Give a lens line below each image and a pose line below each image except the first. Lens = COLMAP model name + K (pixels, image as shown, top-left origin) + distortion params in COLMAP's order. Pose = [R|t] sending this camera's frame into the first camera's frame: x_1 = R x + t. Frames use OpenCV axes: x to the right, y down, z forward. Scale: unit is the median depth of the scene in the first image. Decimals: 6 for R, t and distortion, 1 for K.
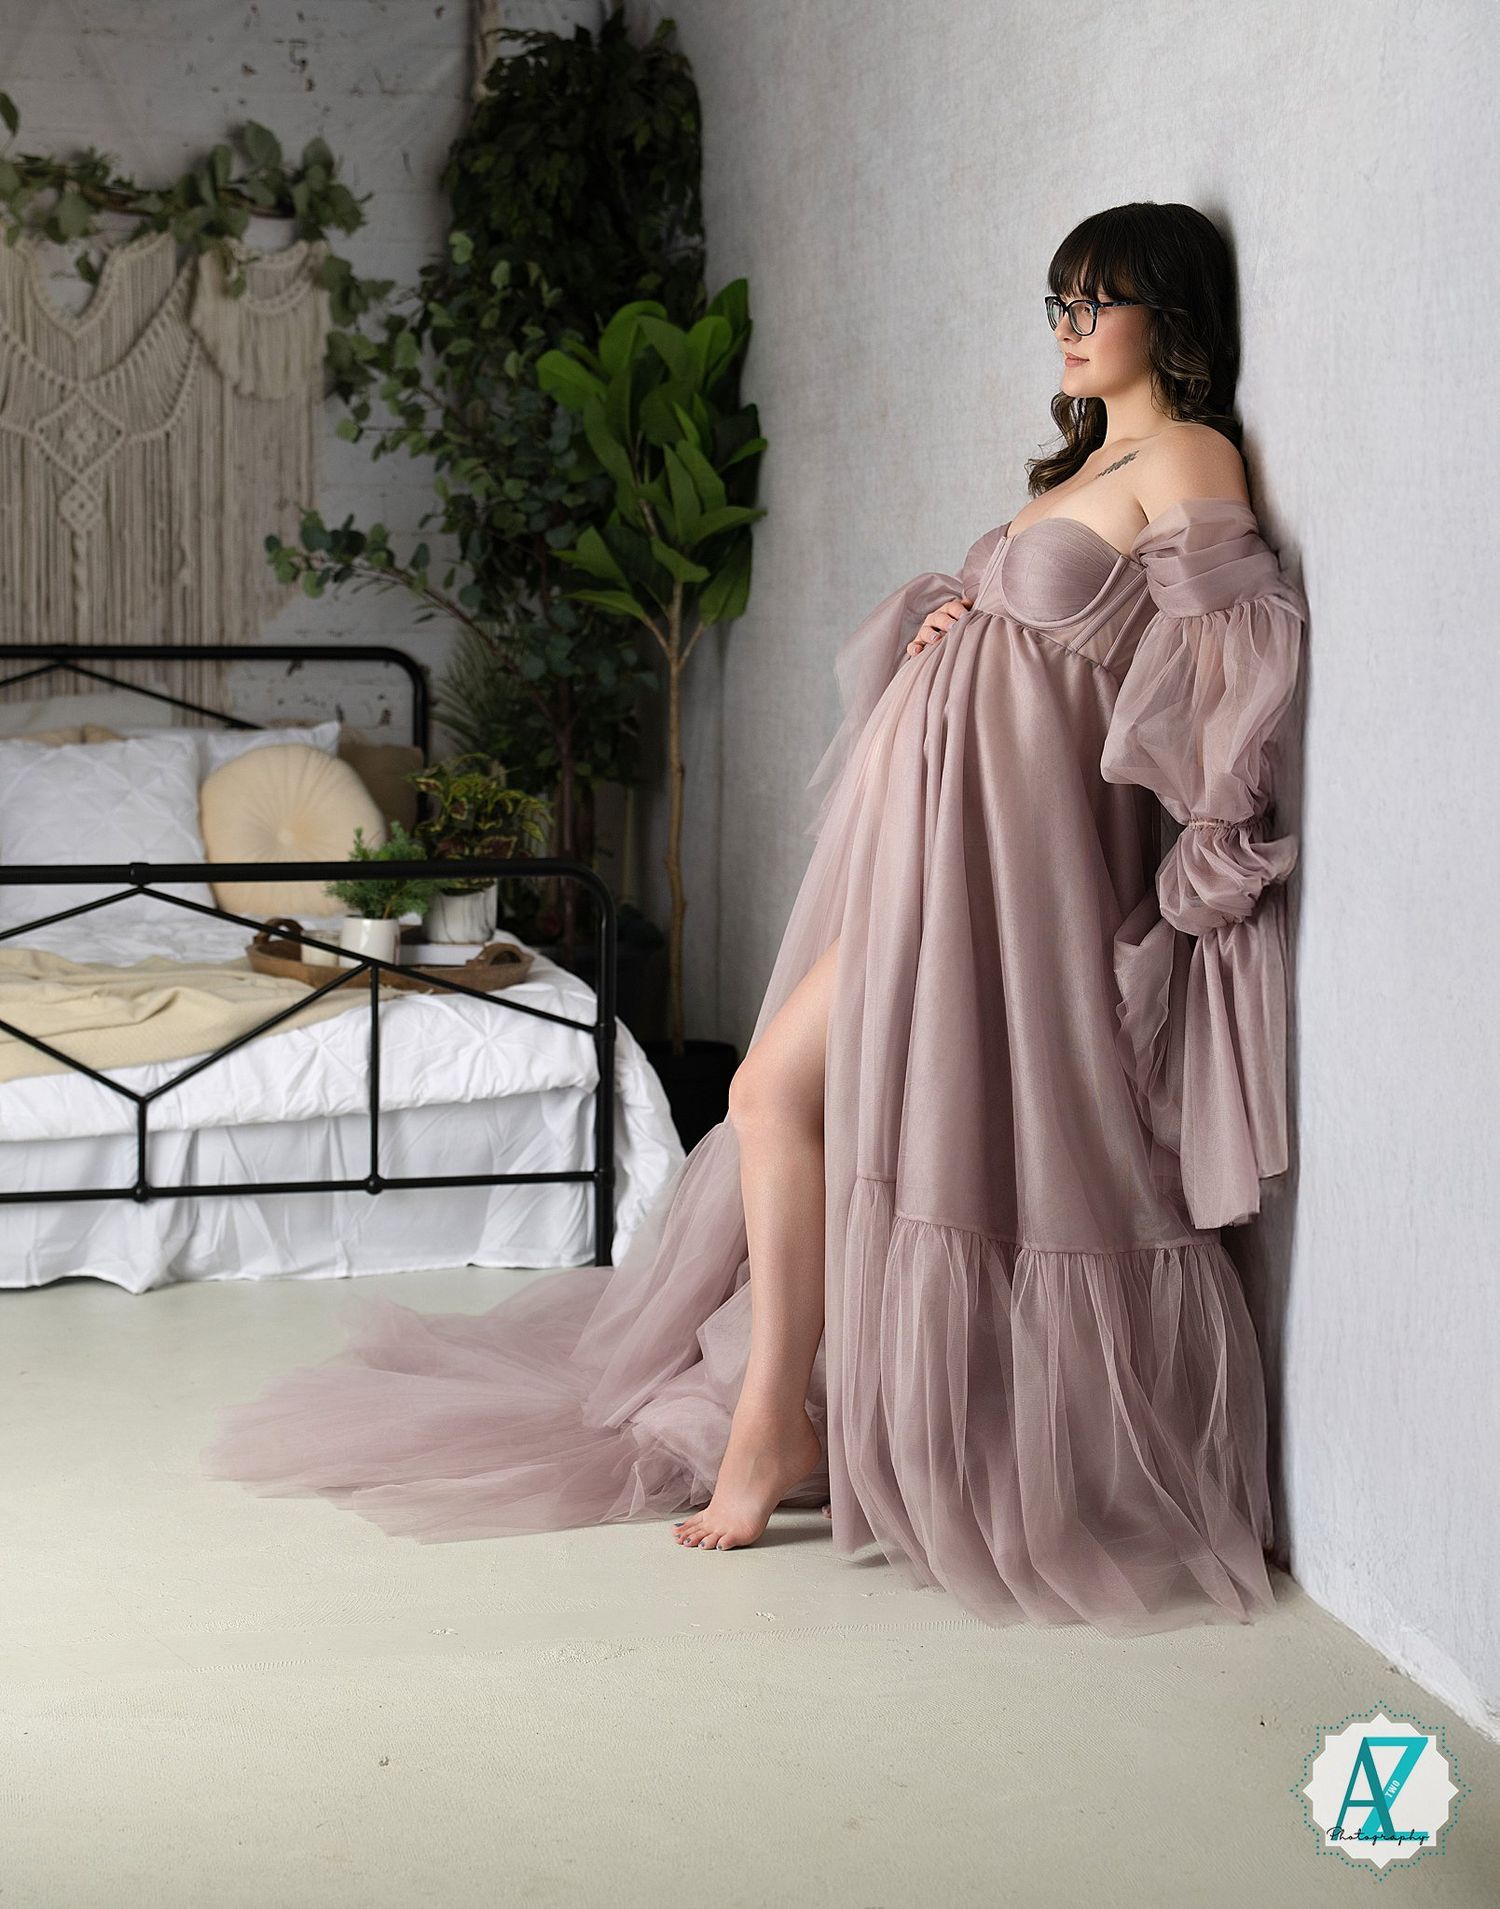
lens RADIAL K [[3724.4, 0, 692.6], [0, 3724.4, 898.4], [0, 0, 1]] dist [0.369167, 0.000000]
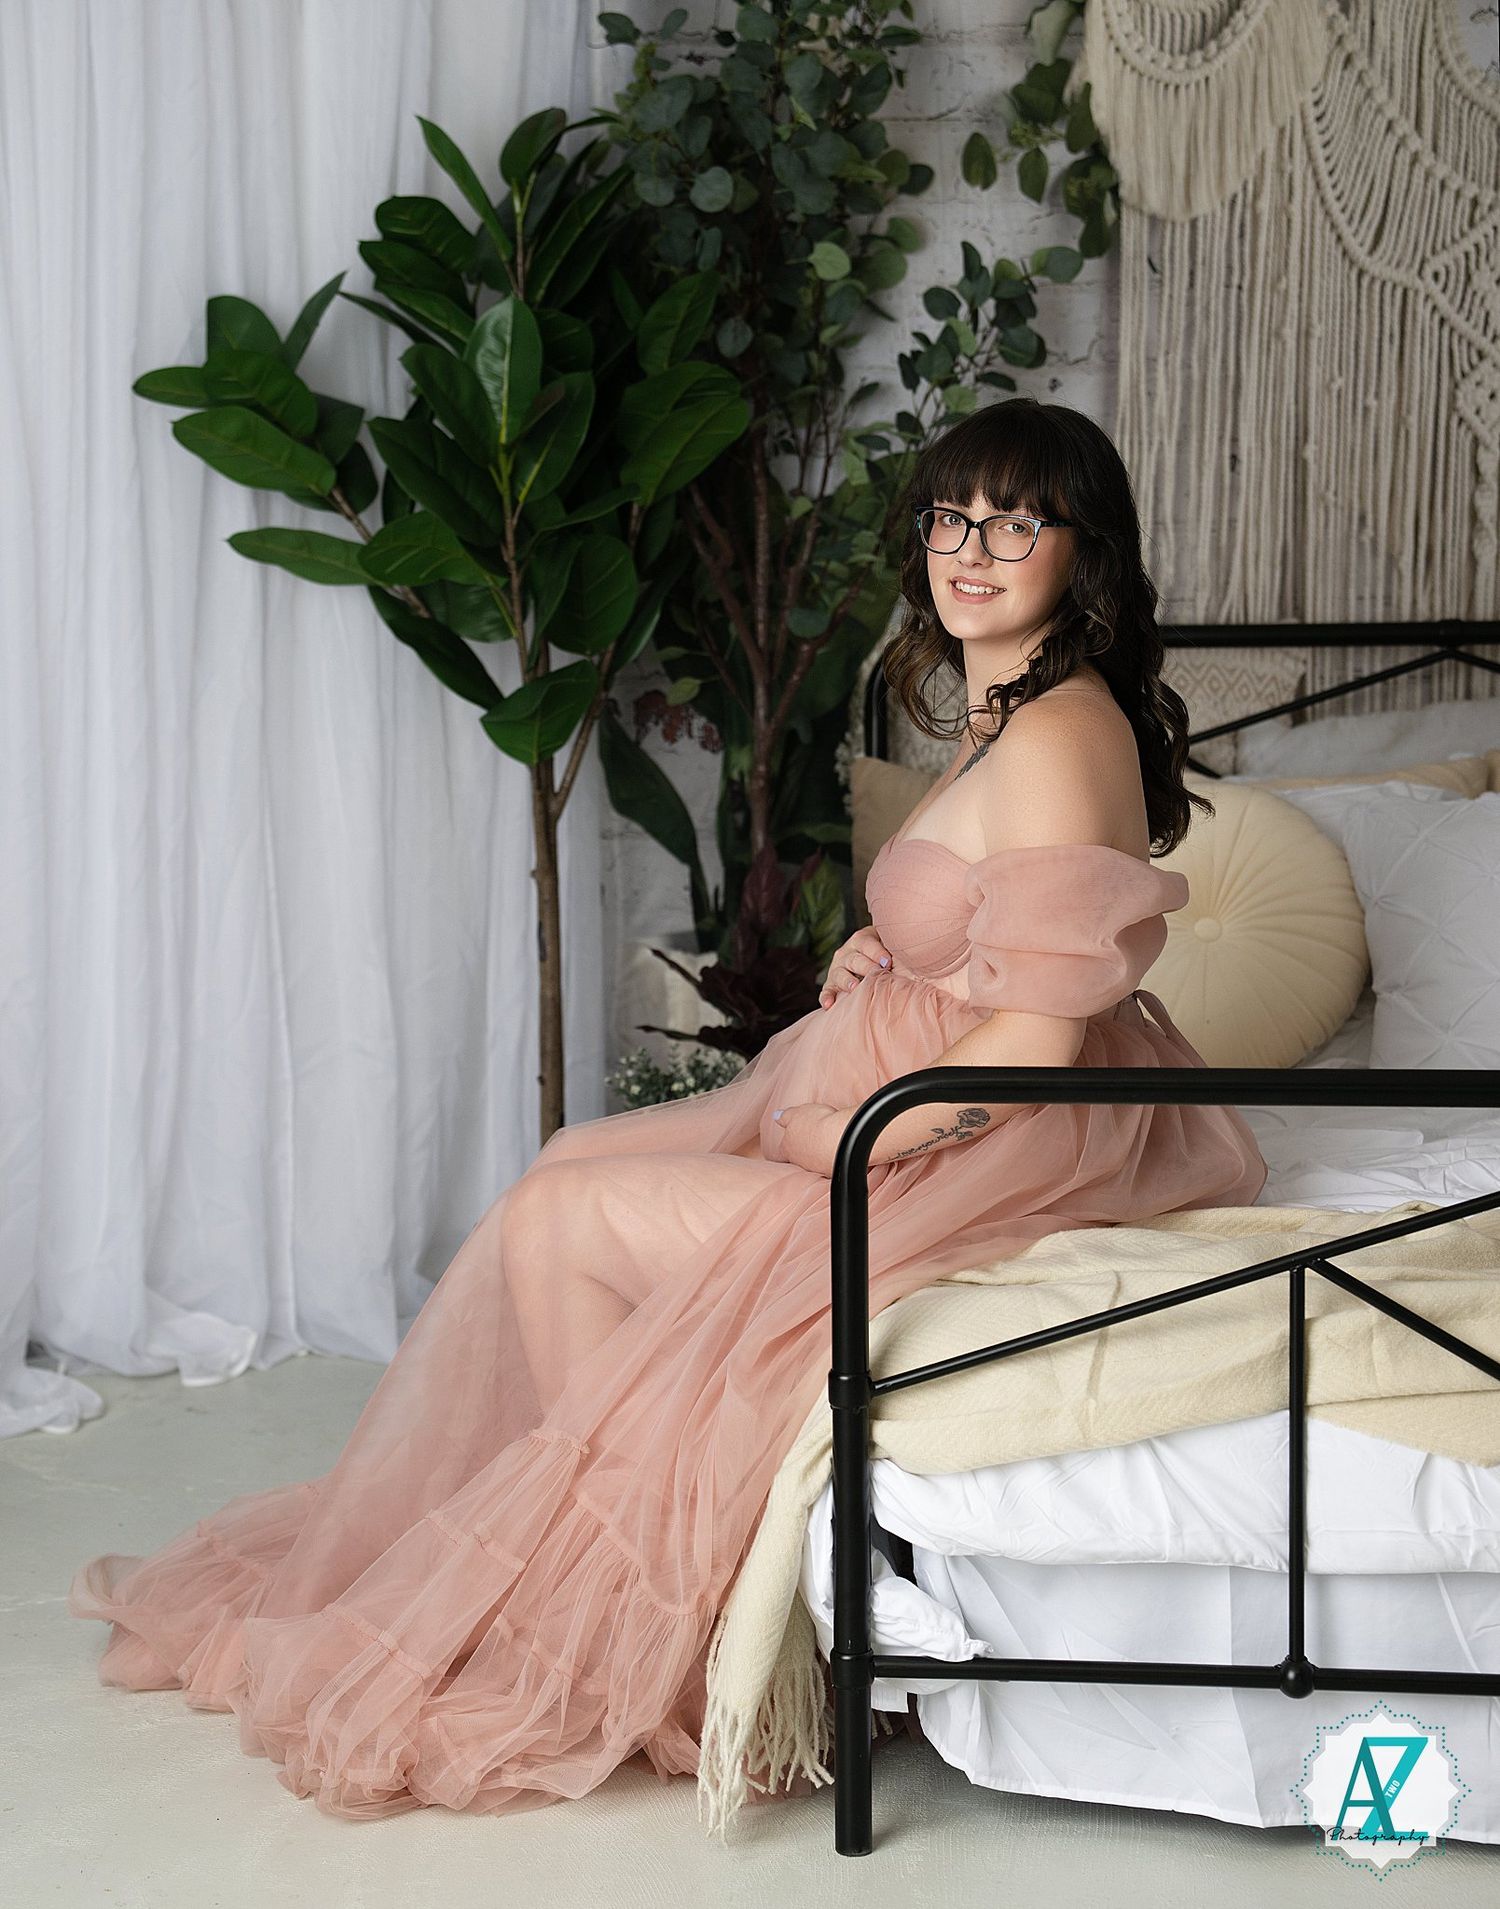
lens RADIAL K [[3918.5, 0, 733.5], [0, 3918.5, 972.2], [0, 0, 1]] dist [0.469218, 0.000000]
pose [[0.964315, 0.025413, -0.263537, -0.105553], [-0.015805, 0.999133, 0.038515, -0.032465], [0.264287, -0.032975, 0.963880, 0.323925]]
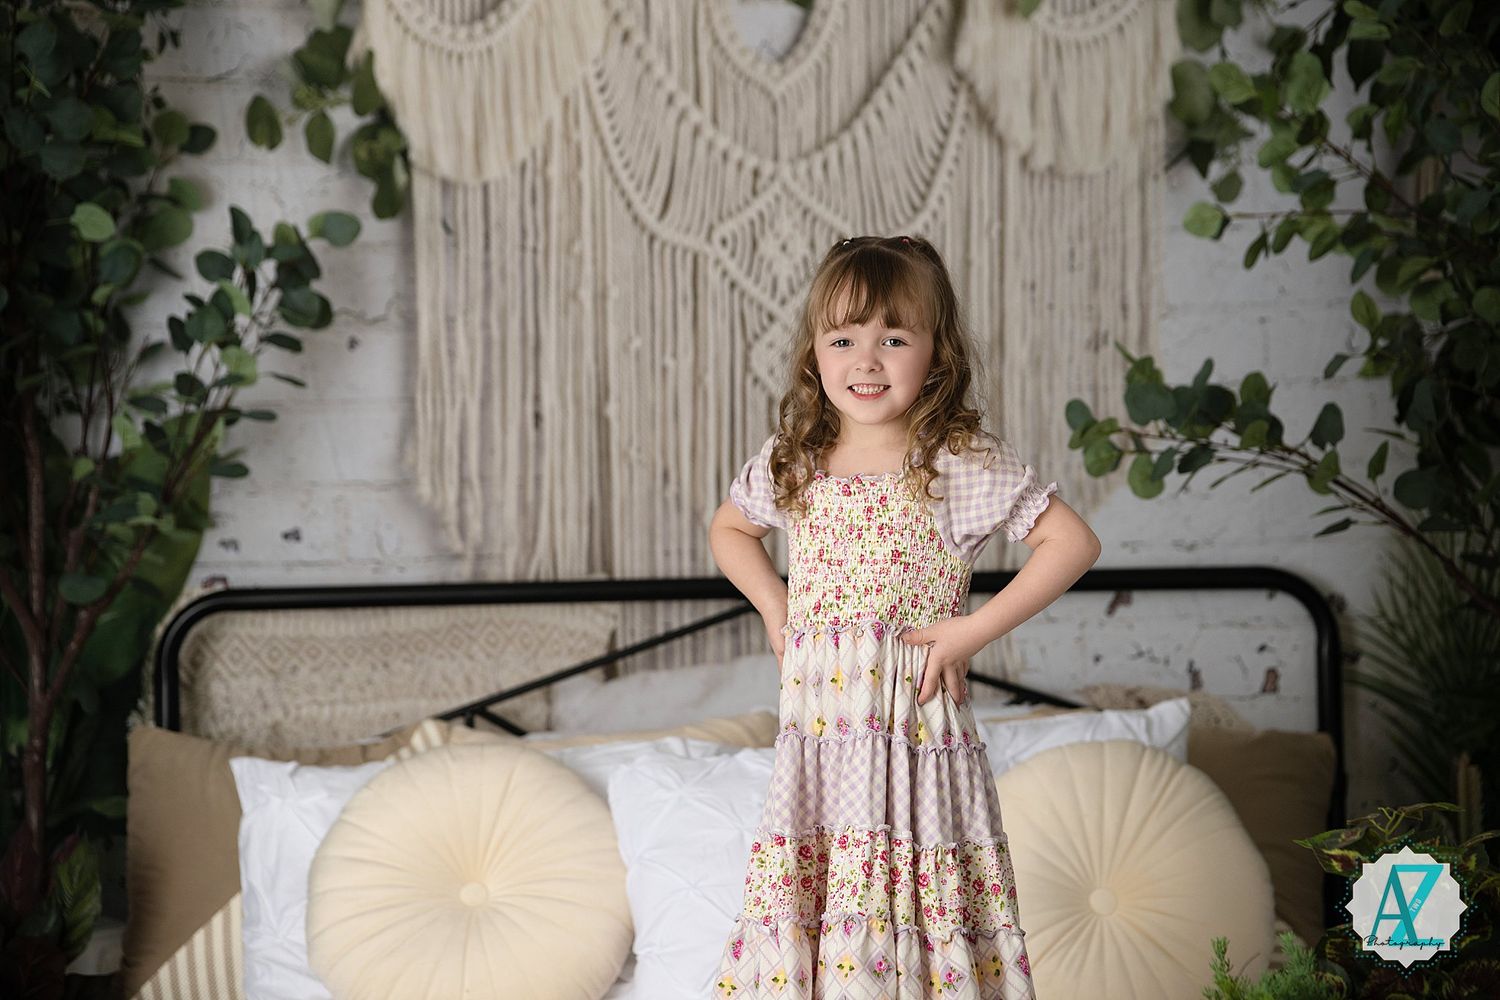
lens RADIAL K [[4534.9, 0, 782.4], [0, 4534.9, 494.6], [0, 0, 1]] dist [1.336129, 0.000000]
pose [[0.981794, -0.017318, -0.189158, -0.017864], [0.006830, 0.998410, -0.055958, -0.038070], [0.189827, 0.053647, 0.980351, 0.251758]]
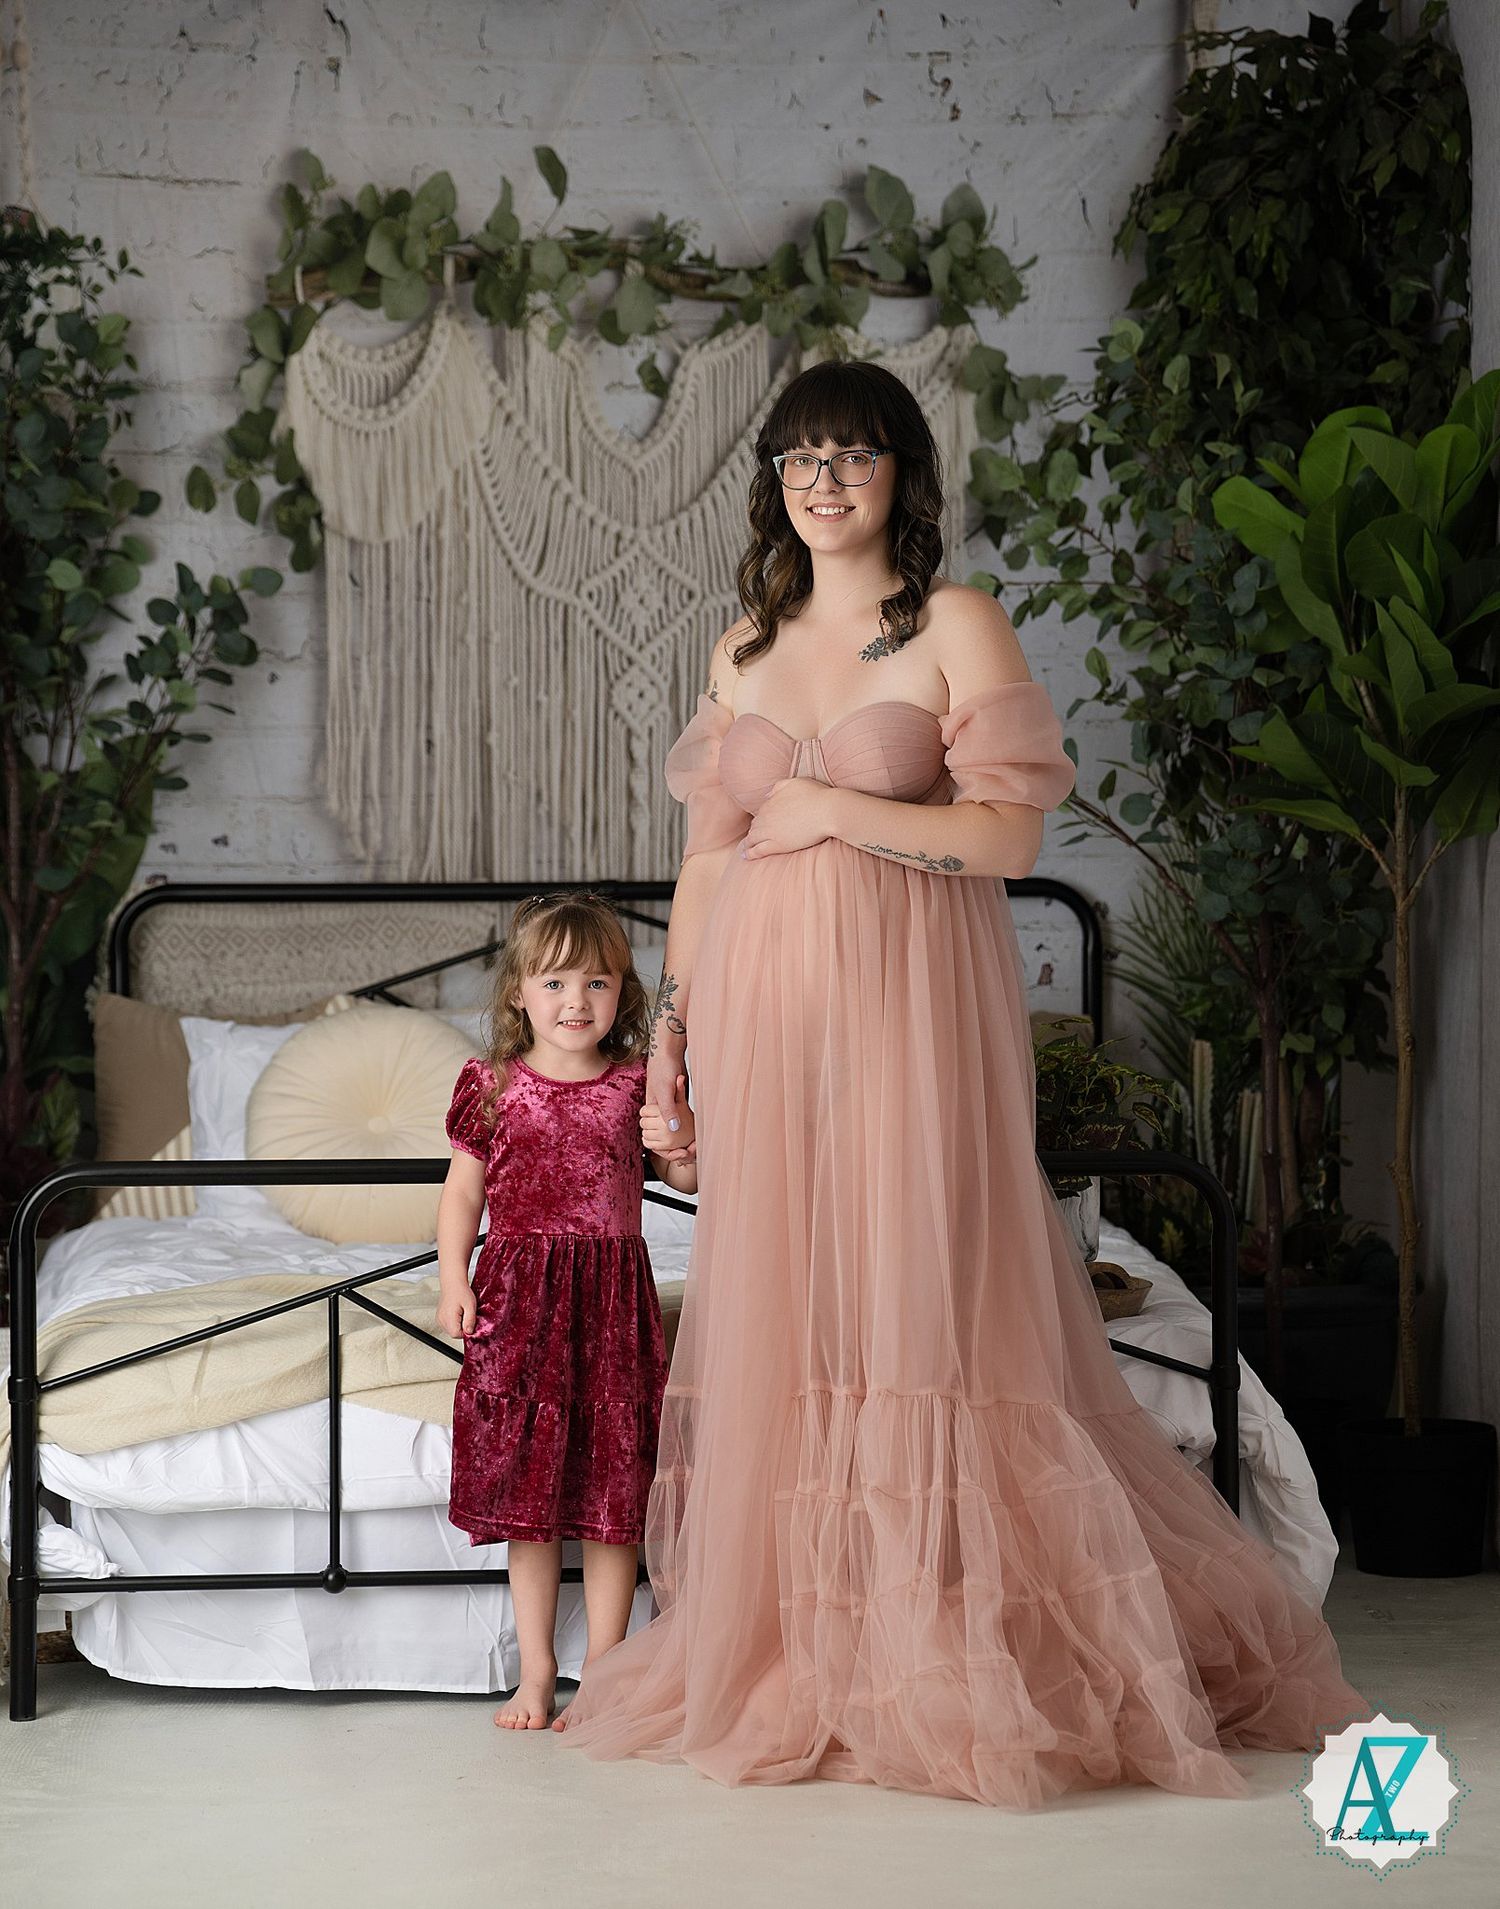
lens RADIAL K [[7236.6, 0, 801.6], [0, 7236.6, 1037.2], [0, 0, 1]] dist [1.433025, 0.000000]
pose [[0.981256, -0.002936, -0.192686, 0.144850], [-0.005390, 0.999075, -0.042673, 0.024276], [0.192633, 0.042911, 0.980332, -0.393893]]
